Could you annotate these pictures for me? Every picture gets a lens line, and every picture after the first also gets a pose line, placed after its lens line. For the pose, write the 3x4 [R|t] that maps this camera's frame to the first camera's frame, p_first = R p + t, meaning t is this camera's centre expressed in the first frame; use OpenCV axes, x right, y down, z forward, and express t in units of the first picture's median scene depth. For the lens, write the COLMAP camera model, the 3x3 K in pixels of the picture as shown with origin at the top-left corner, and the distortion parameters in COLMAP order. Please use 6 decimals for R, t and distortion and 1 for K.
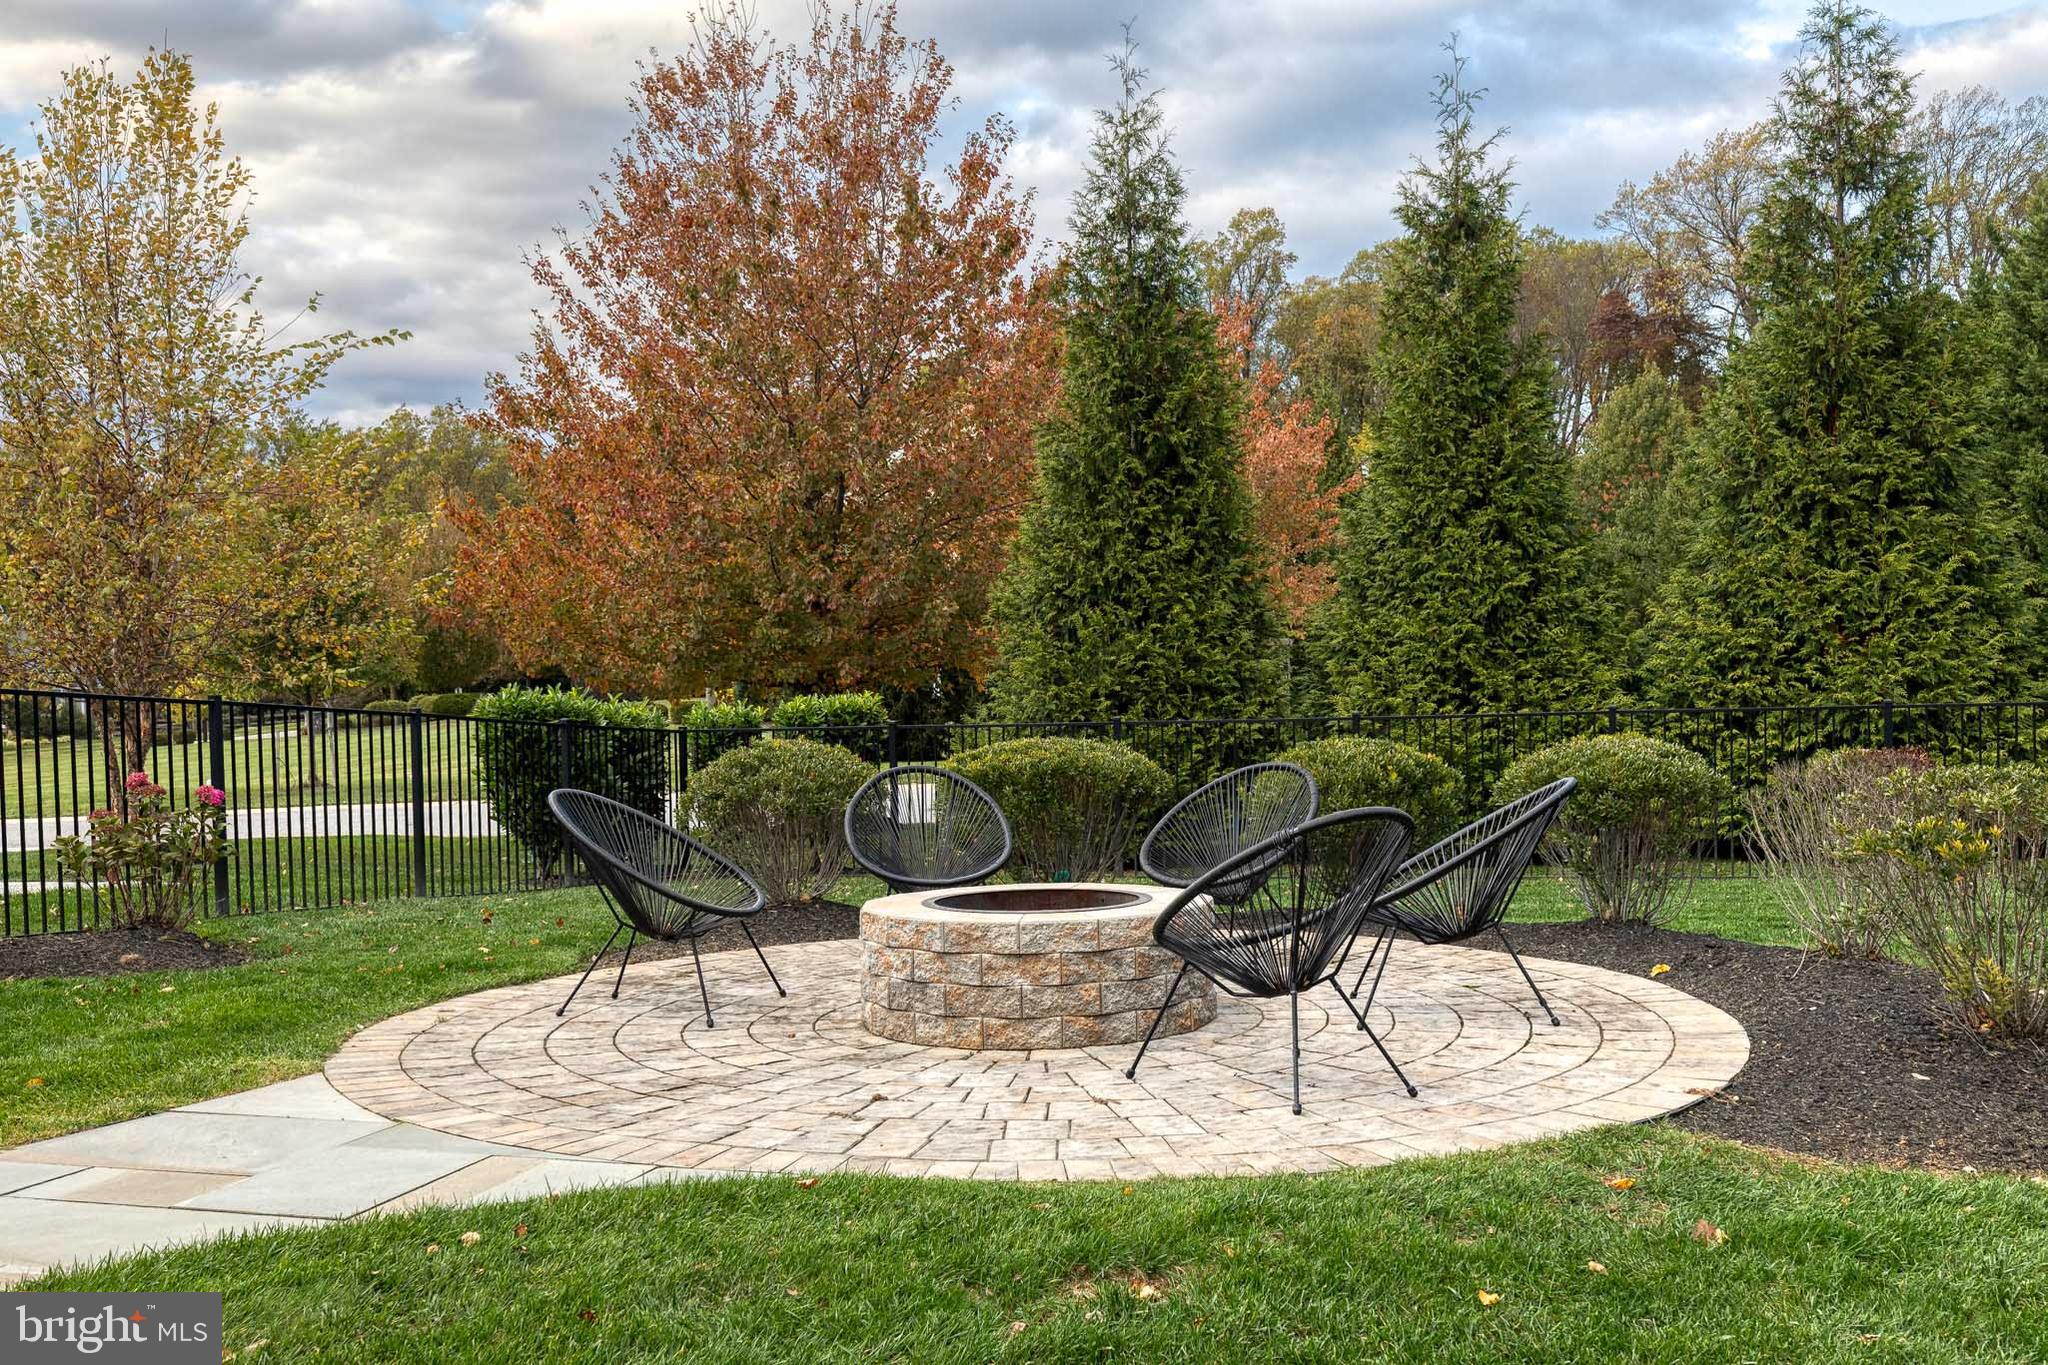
lens RADIAL K [[1961.0, 0, 1038.0], [0, 1961.0, 680.2], [0, 0, 1]] dist [0.000016, 0.000000]
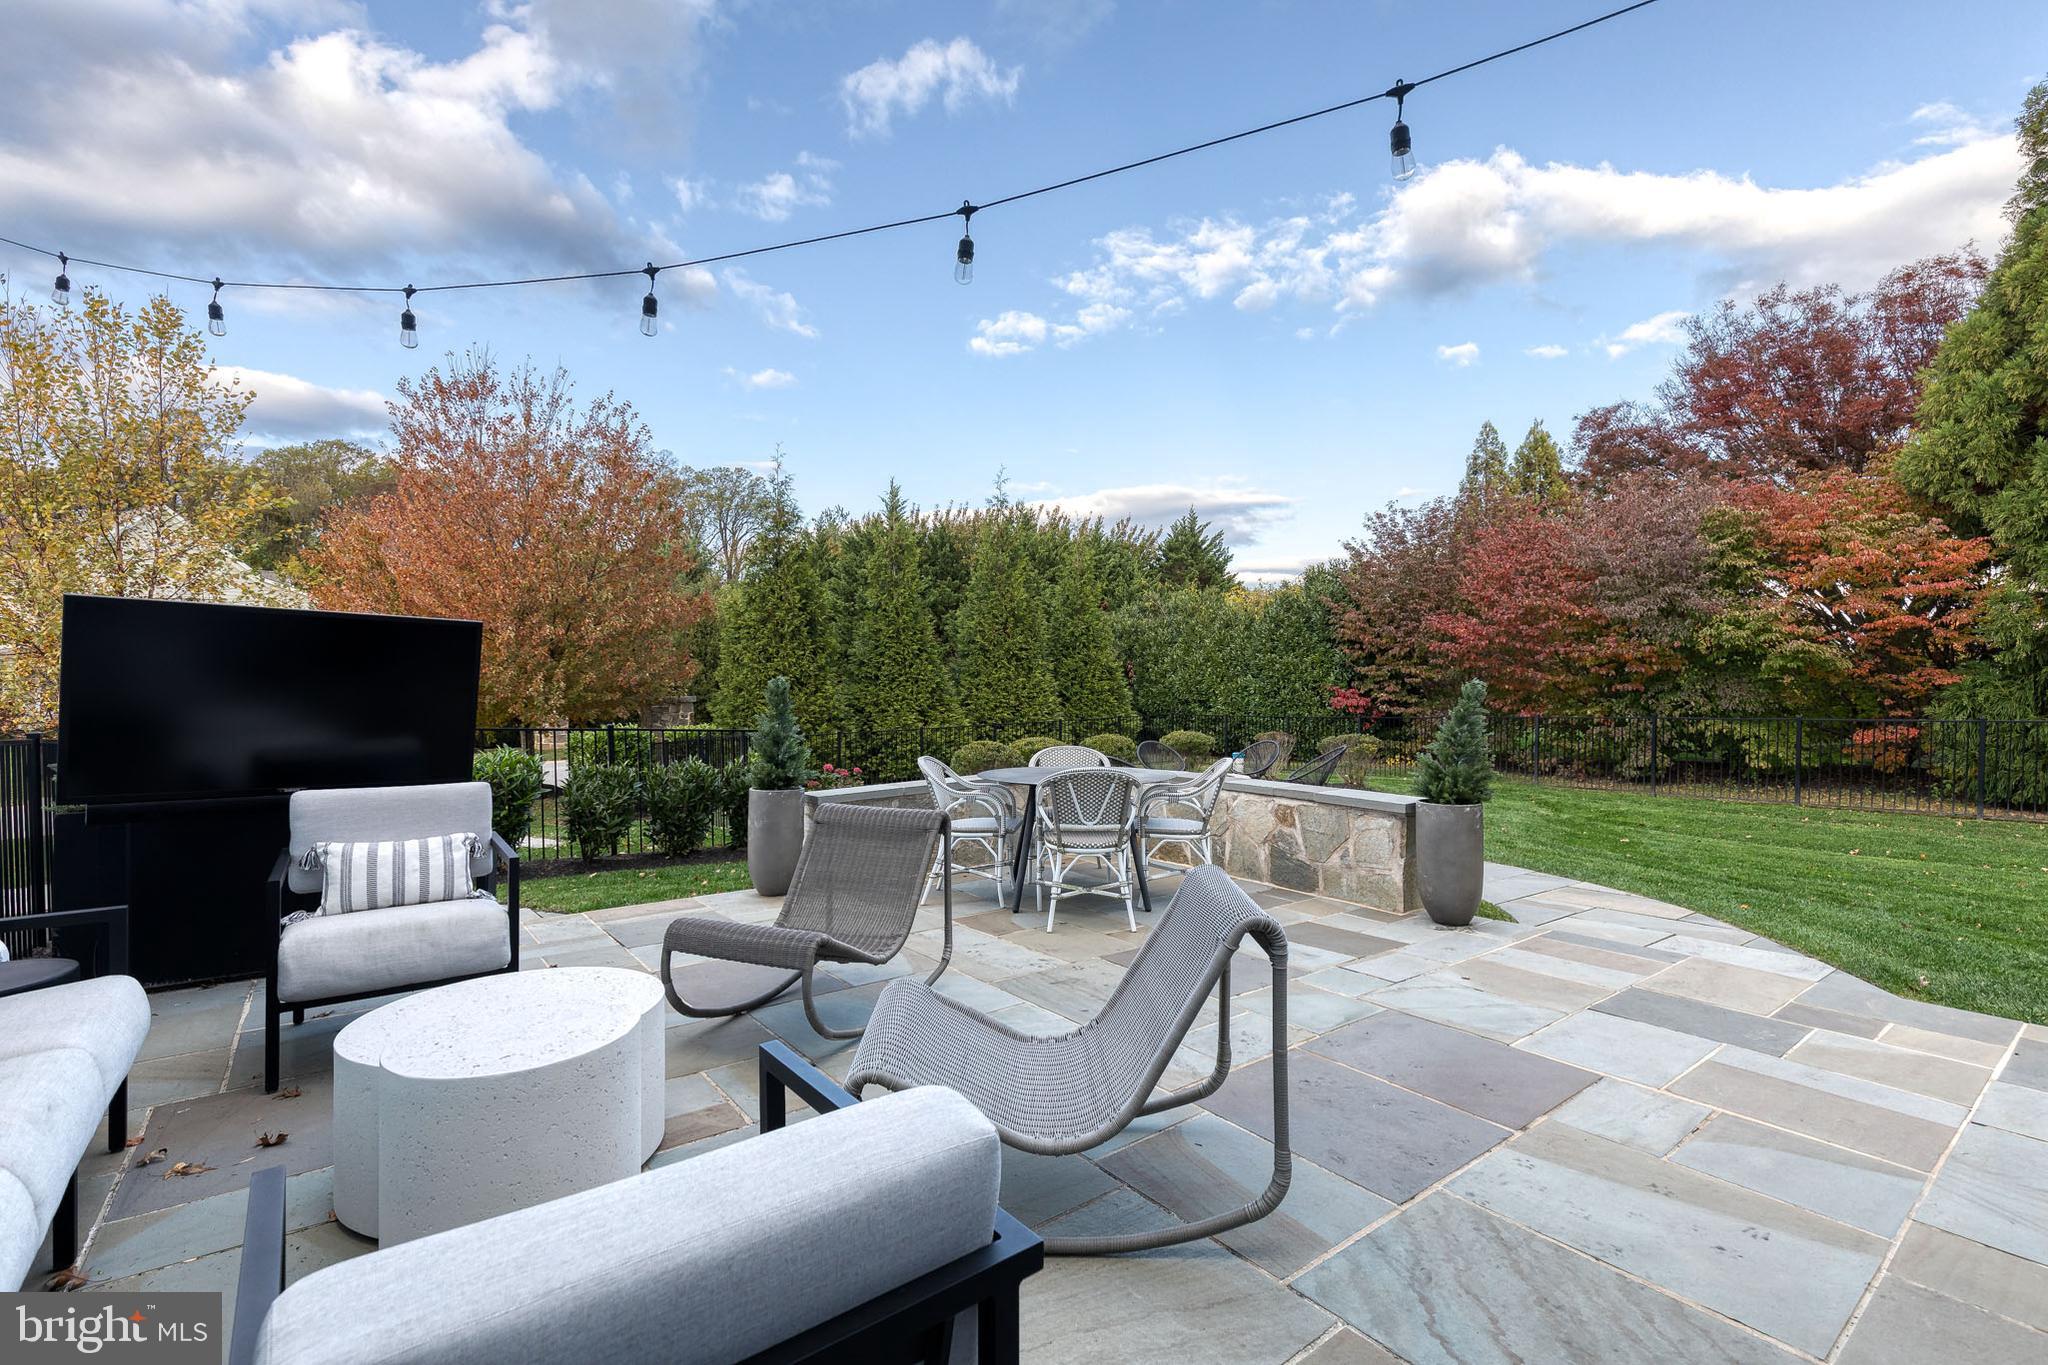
lens RADIAL K [[921.6, 0, 1037.7], [0, 921.6, 677.2], [0, 0, 1]] dist [0.012756, -0.003678]
pose [[0.601938, 0.016550, 0.798371, -0.710193], [0.006517, 0.999650, -0.025636, -0.017365], [-0.798516, 0.020634, 0.601619, 0.071043]]
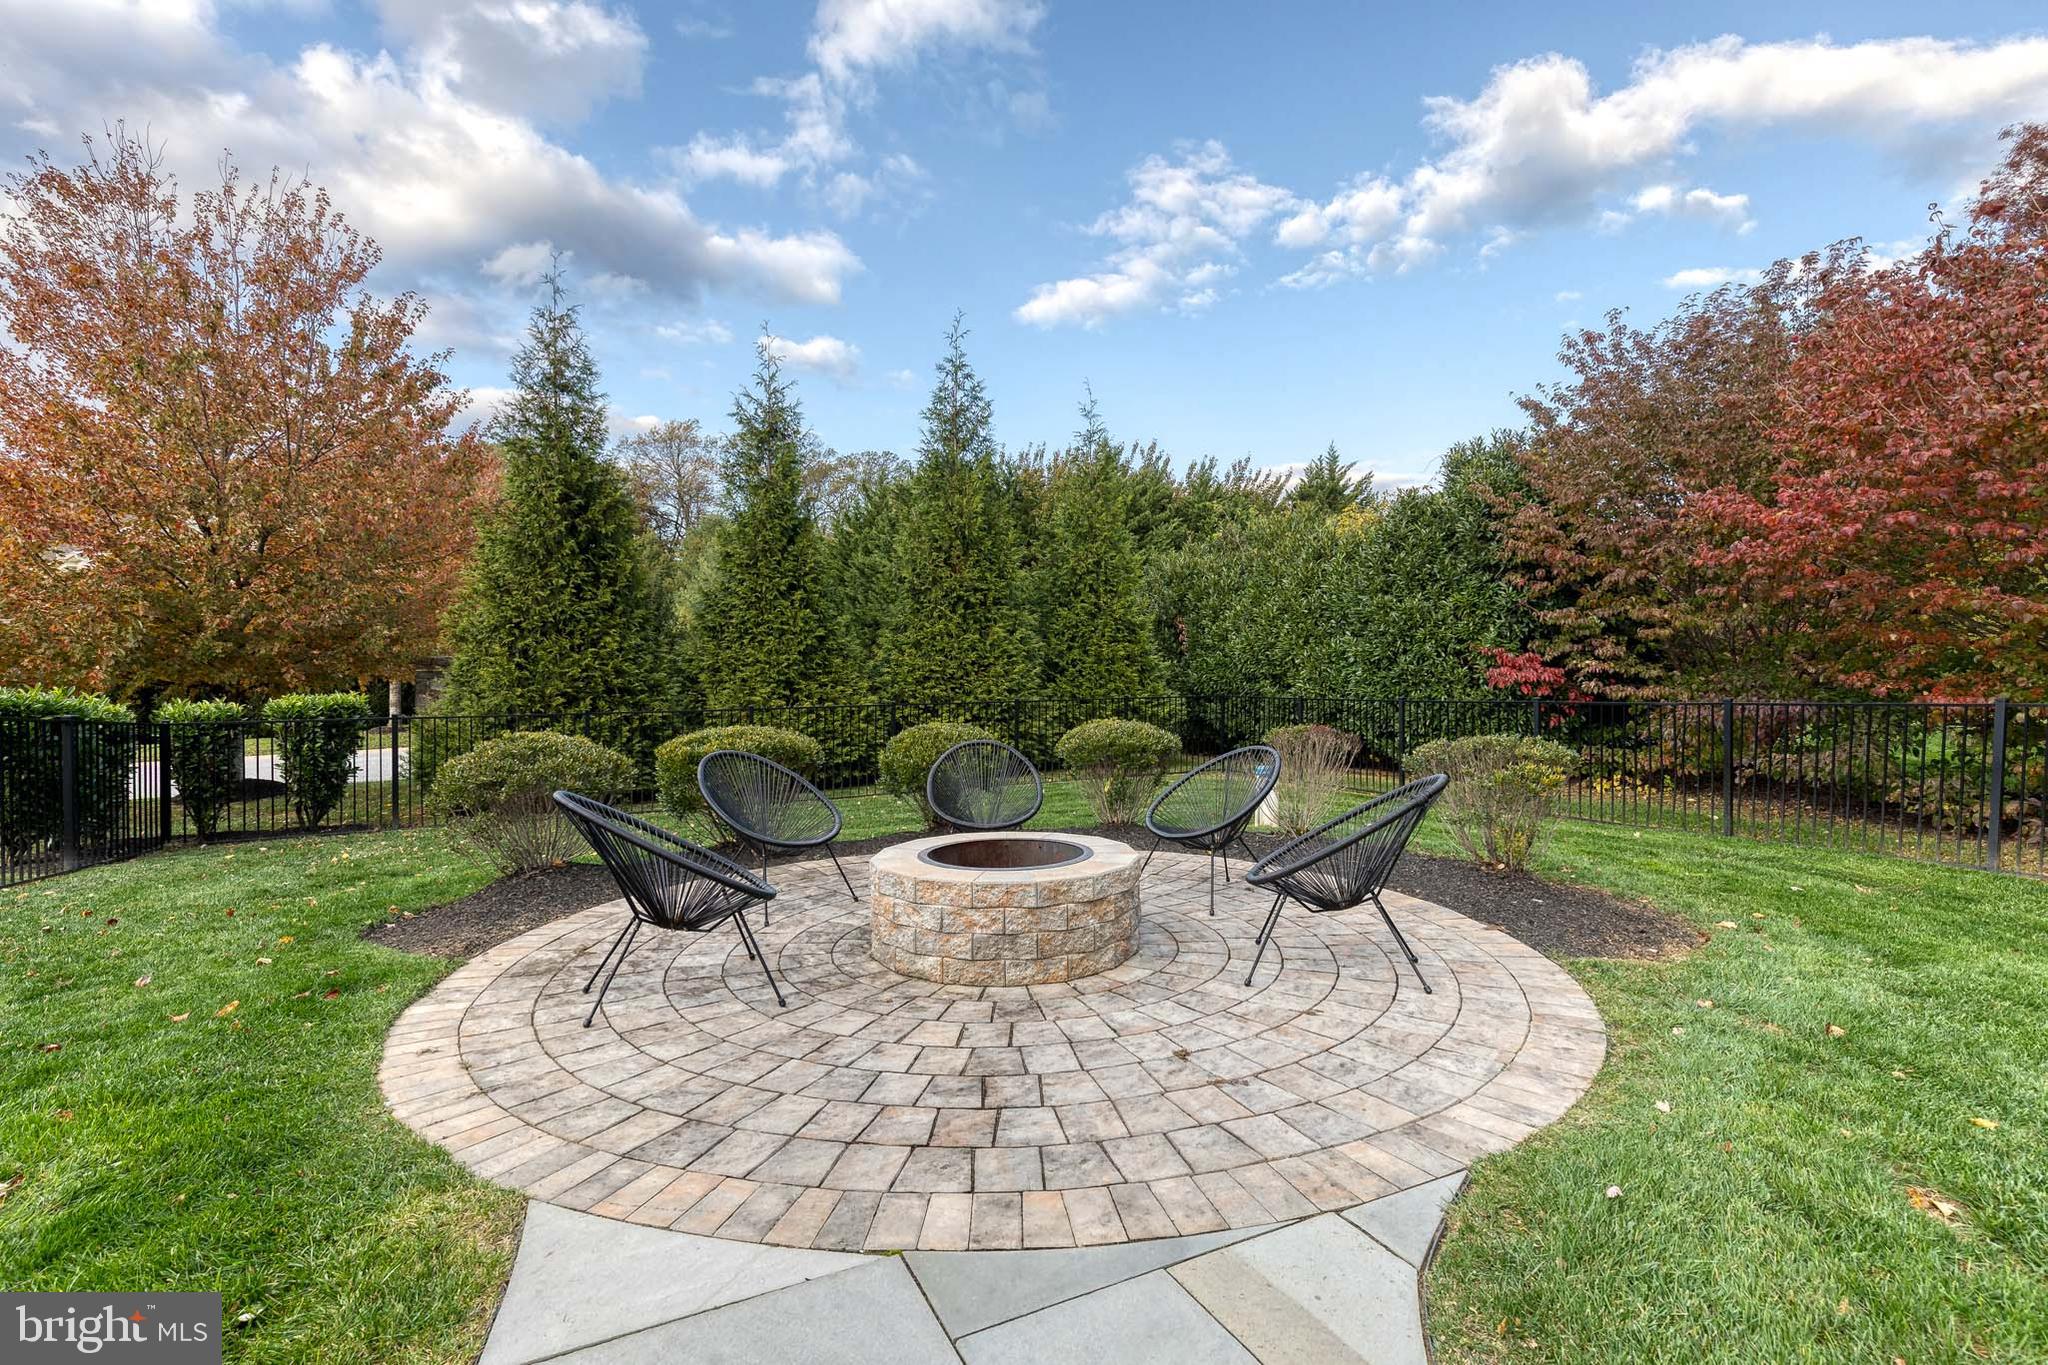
lens RADIAL K [[921.6, 0, 1037.1], [0, 921.6, 685.6], [0, 0, 1]] dist [0.012756, -0.003678]
pose [[0.735941, 0.009608, 0.676977, -0.174308], [-0.007943, 0.999953, -0.005557, 0.001492], [-0.676999, -0.001288, 0.735983, 0.229093]]
